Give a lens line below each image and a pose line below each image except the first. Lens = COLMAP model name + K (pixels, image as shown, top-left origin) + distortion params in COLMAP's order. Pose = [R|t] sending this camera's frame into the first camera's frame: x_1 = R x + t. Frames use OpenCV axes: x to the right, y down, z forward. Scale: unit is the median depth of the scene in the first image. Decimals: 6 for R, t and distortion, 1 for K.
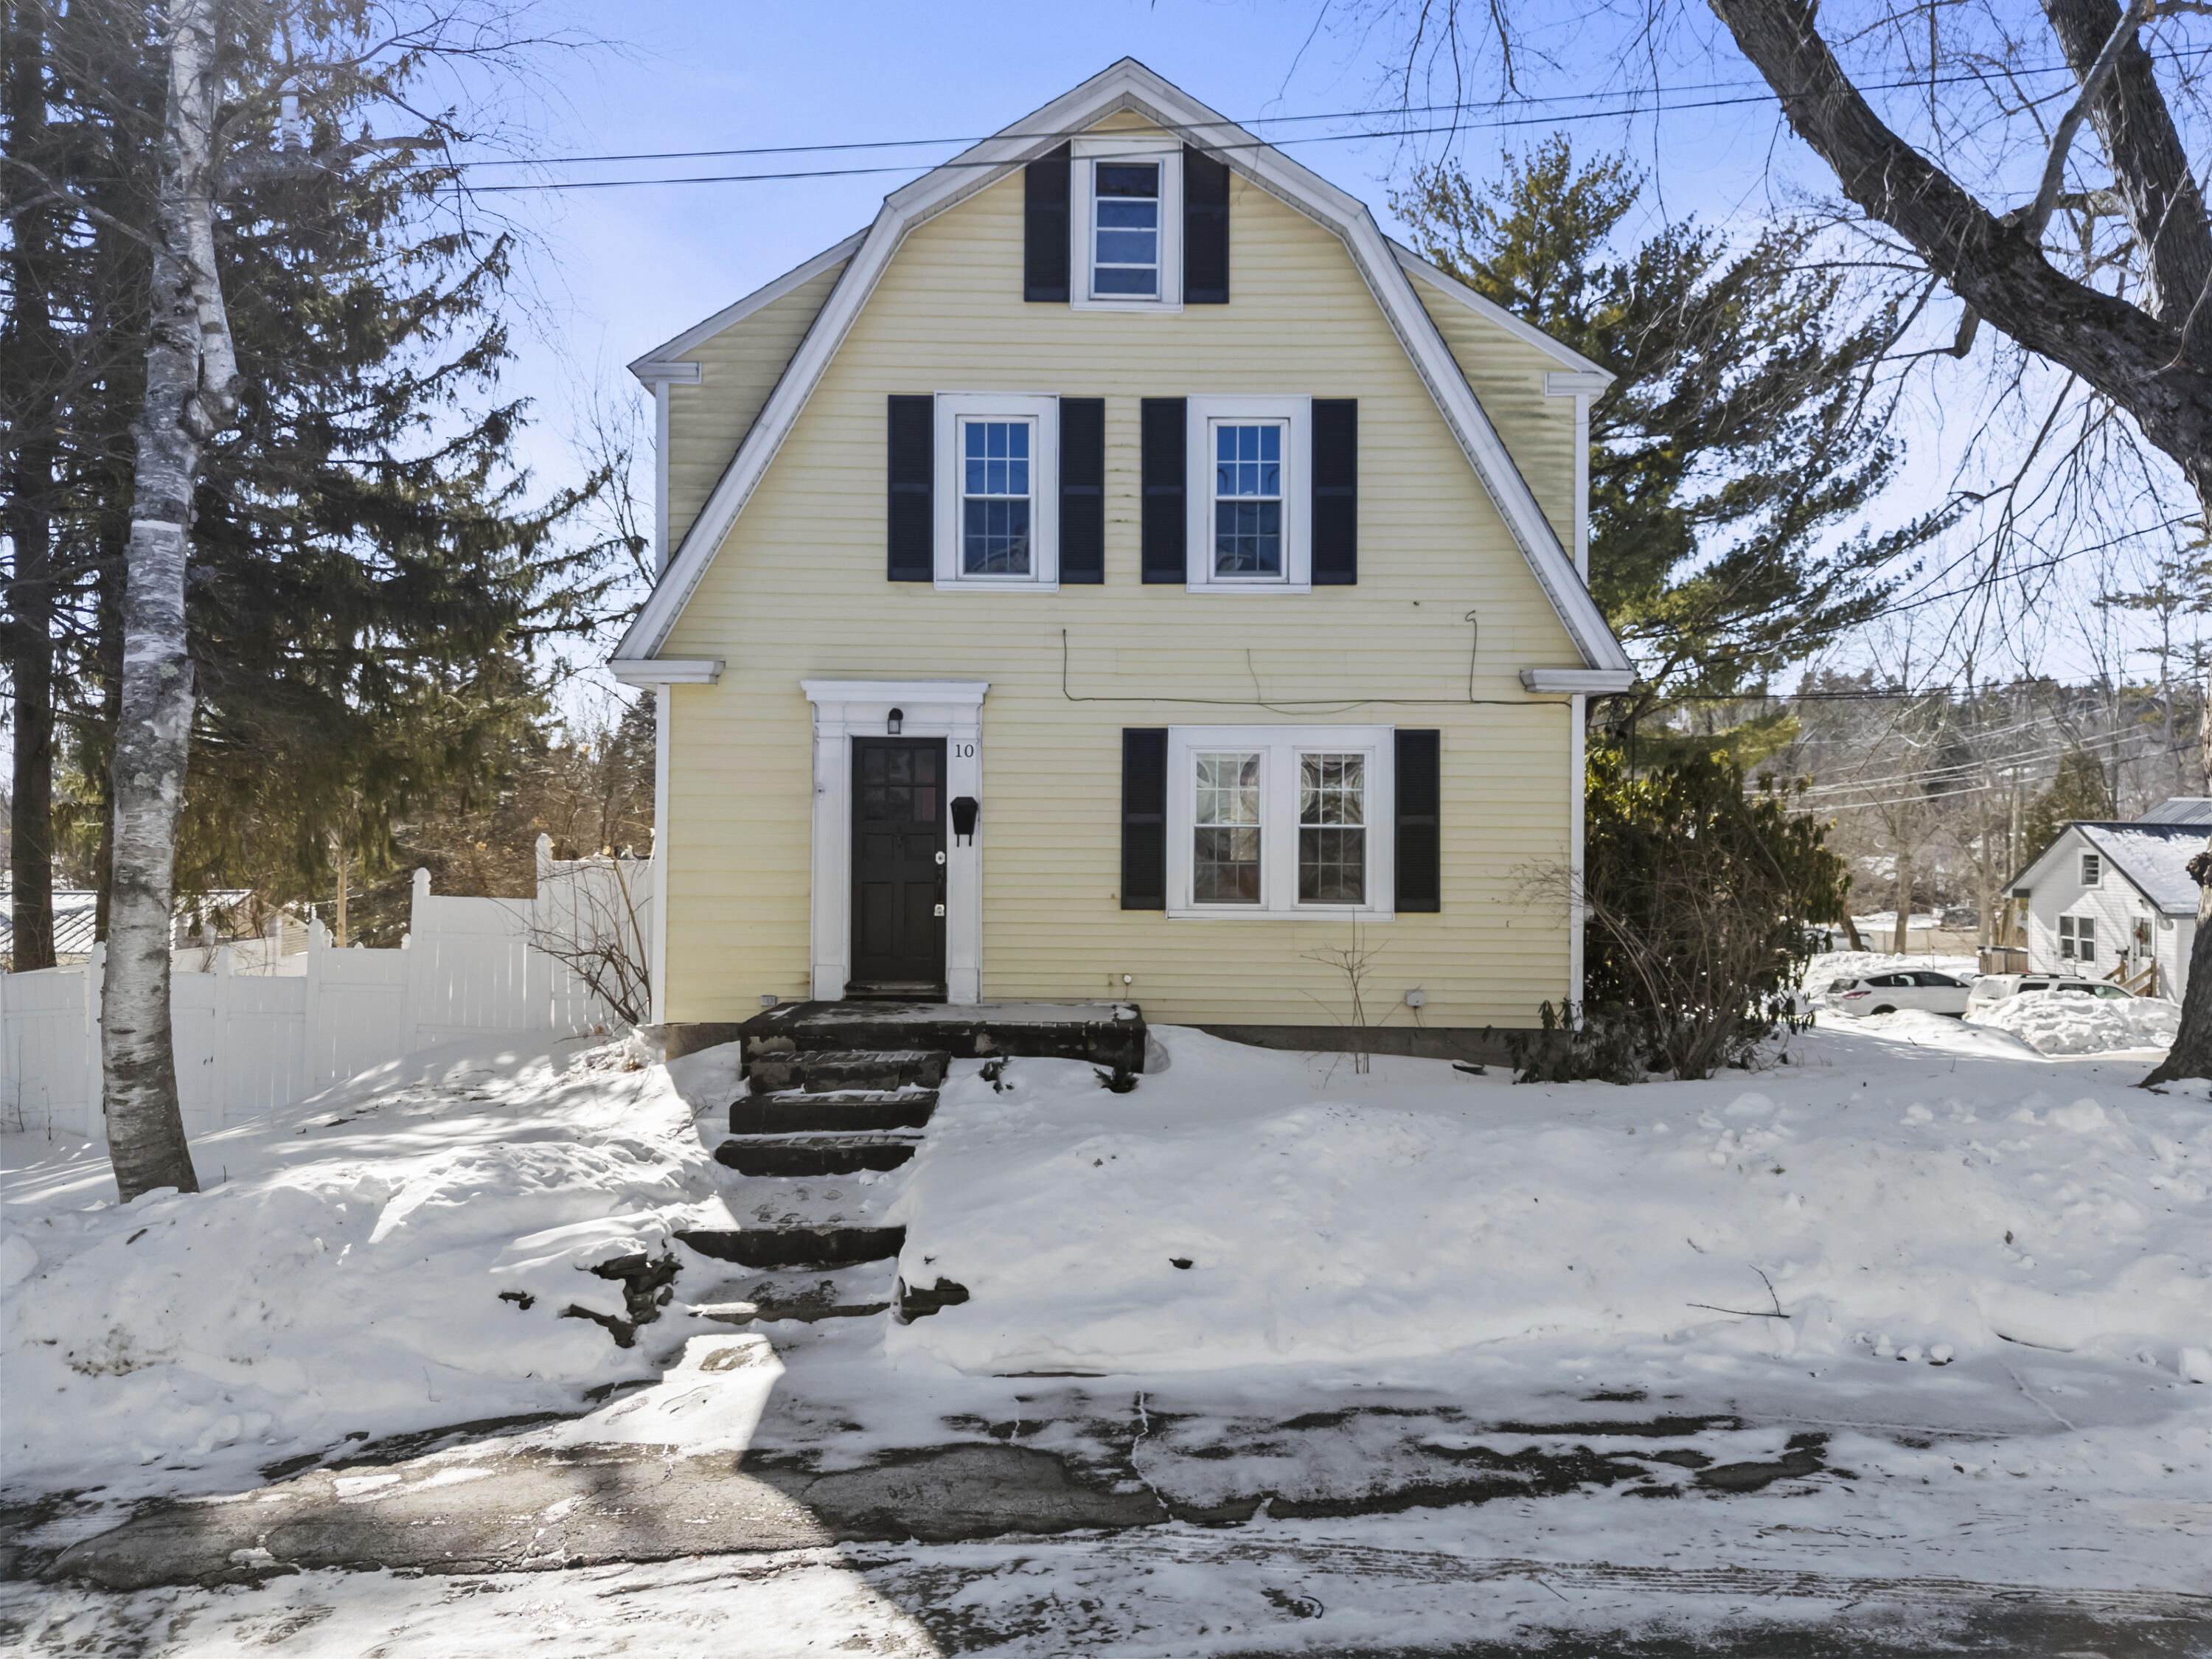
lens RADIAL K [[1613.3, 0, 1106.0], [0, 1613.3, 829.5], [0, 0, 1]] dist [0.070164, -0.061974]
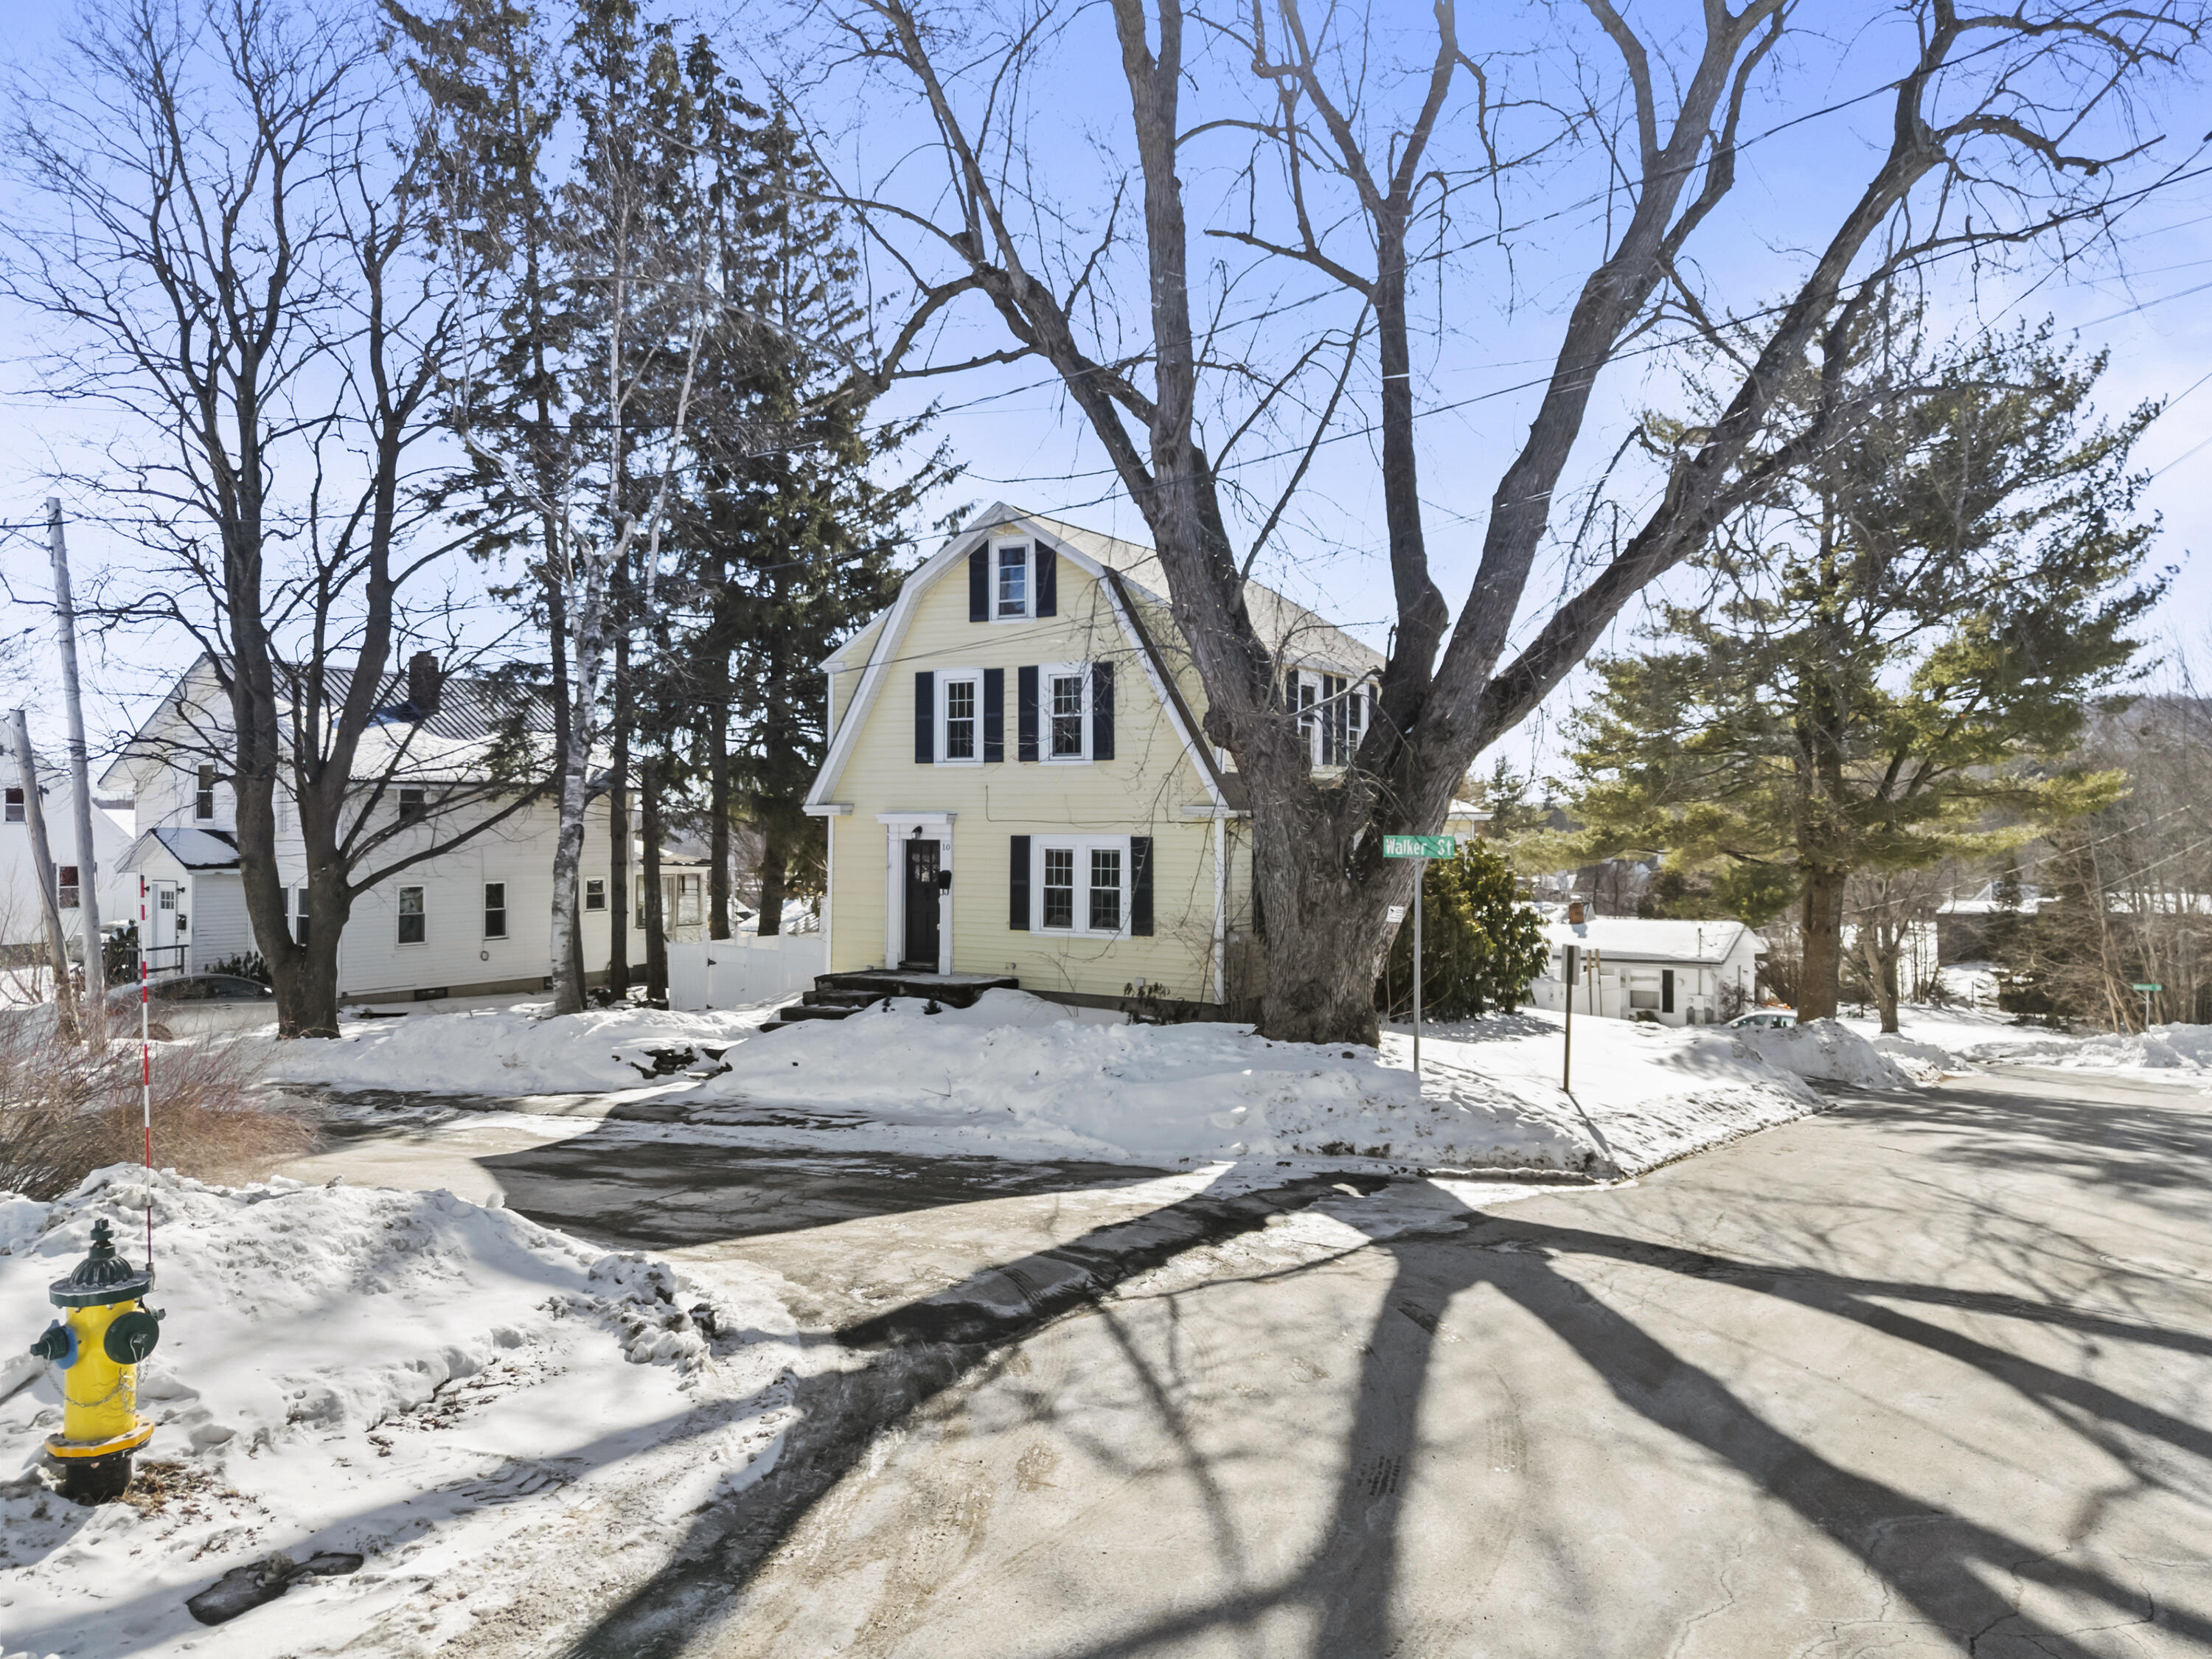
lens RADIAL K [[1613.3, 0, 1106.0], [0, 1613.3, 829.5], [0, 0, 1]] dist [0.070164, -0.061974]
pose [[0.840762, -0.002295, -0.541400, 1.174584], [0.001248, 0.999997, -0.002302, -0.066984], [0.541404, 0.001260, 0.840762, -0.581051]]
